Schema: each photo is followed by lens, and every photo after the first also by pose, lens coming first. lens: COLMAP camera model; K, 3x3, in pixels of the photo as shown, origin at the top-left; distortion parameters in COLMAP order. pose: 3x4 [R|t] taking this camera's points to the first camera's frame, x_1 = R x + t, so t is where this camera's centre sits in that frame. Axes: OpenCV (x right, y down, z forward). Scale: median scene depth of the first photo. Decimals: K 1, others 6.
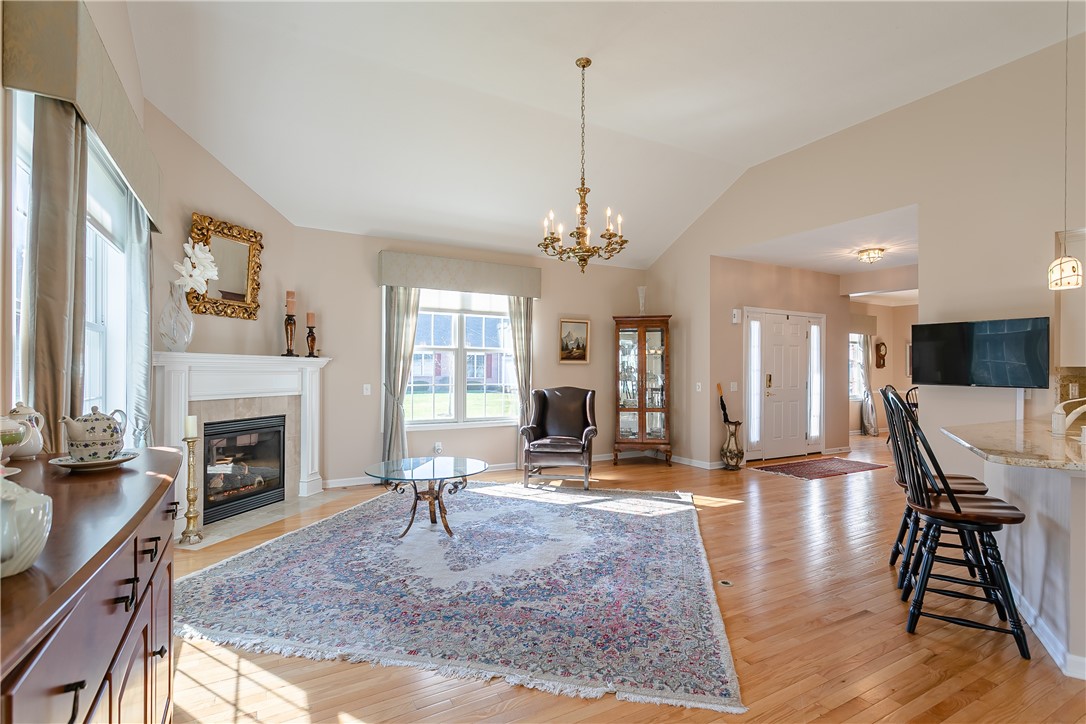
lens RADIAL K [[519.8, 0, 544.8], [0, 519.8, 368.4], [0, 0, 1]] dist [0.002136, 0.002714]
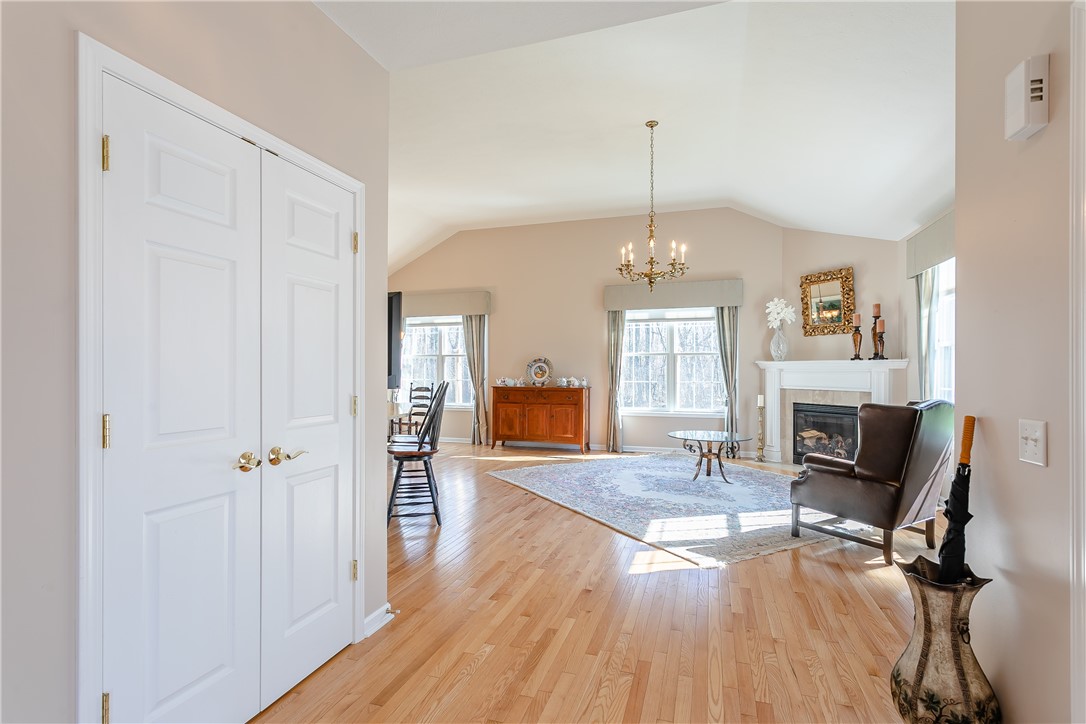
lens RADIAL K [[519.8, 0, 544.0], [0, 519.8, 369.4], [0, 0, 1]] dist [0.002136, 0.002714]
pose [[-0.736983, -0.007252, -0.675872, 0.816181], [-0.001502, 0.999958, -0.009092, 0.010646], [0.675910, -0.005685, -0.736963, 1.284952]]
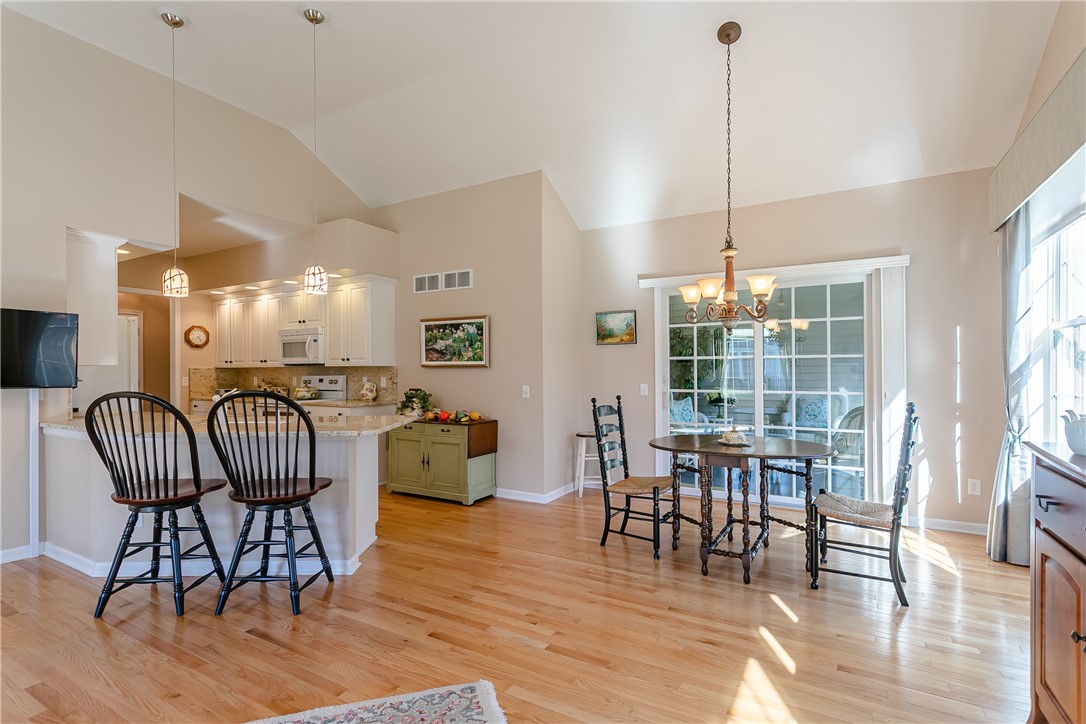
lens RADIAL K [[519.8, 0, 542.1], [0, 519.8, 368.1], [0, 0, 1]] dist [0.002136, 0.002714]
pose [[-0.501929, -0.000421, 0.864909, -0.215205], [-0.001571, 0.999999, -0.000425, 0.000964], [-0.864907, -0.001572, -0.501929, 0.504285]]
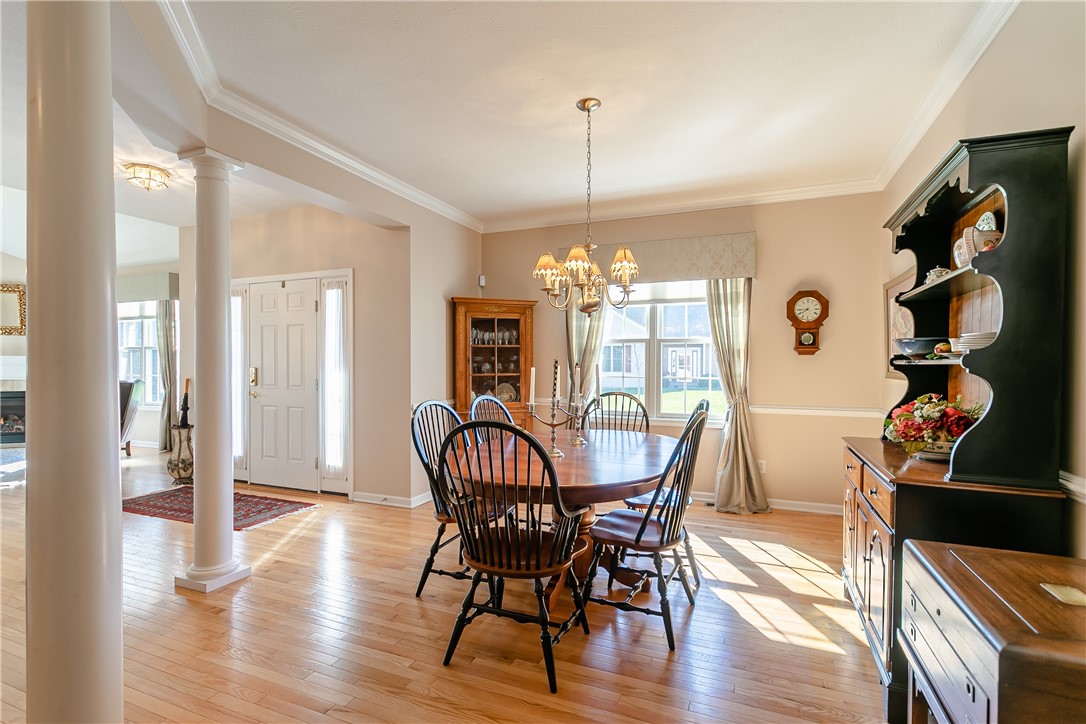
lens RADIAL K [[519.8, 0, 542.6], [0, 519.8, 372.6], [0, 0, 1]] dist [0.002136, 0.002714]
pose [[0.604679, 0.005436, -0.796451, 1.655322], [0.003649, 0.999947, 0.009595, 0.017299], [0.796461, -0.008709, 0.604627, 1.163215]]
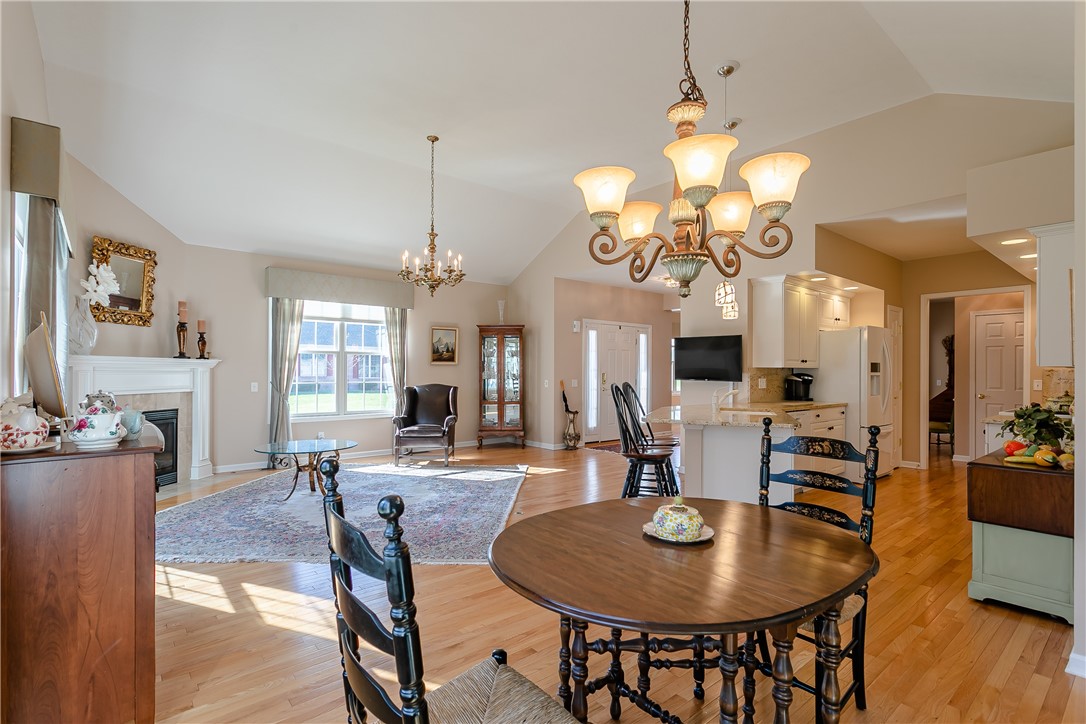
lens RADIAL K [[519.8, 0, 545.4], [0, 519.8, 369.1], [0, 0, 1]] dist [0.002136, 0.002714]
pose [[0.982684, -0.000317, 0.185292, 0.081581], [0.000088, 0.999999, 0.001242, -0.000327], [-0.185292, -0.001205, 0.982683, -0.264029]]
